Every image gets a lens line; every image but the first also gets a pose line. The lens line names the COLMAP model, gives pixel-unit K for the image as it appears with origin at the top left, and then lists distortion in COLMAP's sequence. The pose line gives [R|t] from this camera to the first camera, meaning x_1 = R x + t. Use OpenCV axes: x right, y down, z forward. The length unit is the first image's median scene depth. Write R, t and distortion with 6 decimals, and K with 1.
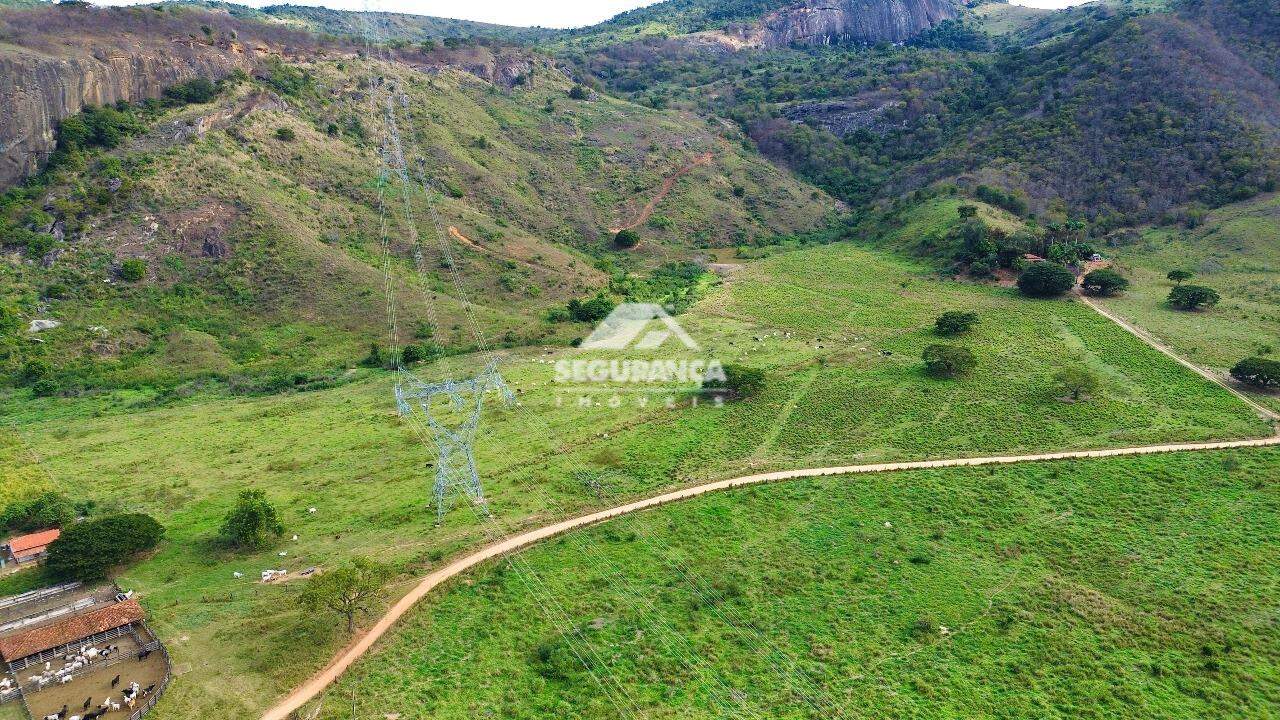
lens RADIAL K [[902.3, 0, 641.5], [0, 902.3, 356.0], [0, 0, 1]] dist [0.076305, -0.071485]
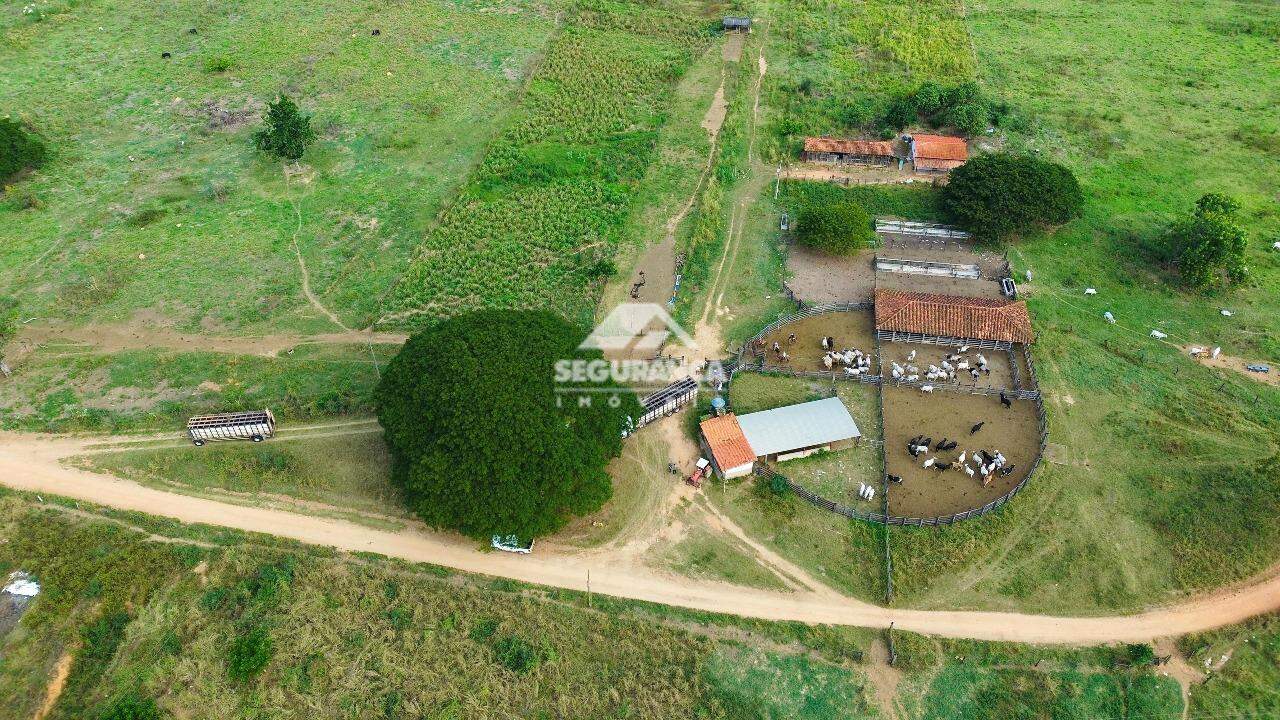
lens RADIAL K [[902.3, 0, 635.8], [0, 902.3, 368.4], [0, 0, 1]] dist [0.076305, -0.071485]
pose [[0.624189, 0.531688, -0.572448, -0.255741], [-0.179742, 0.810784, 0.557066, -0.052357], [0.760317, -0.244821, 0.601649, 0.246564]]
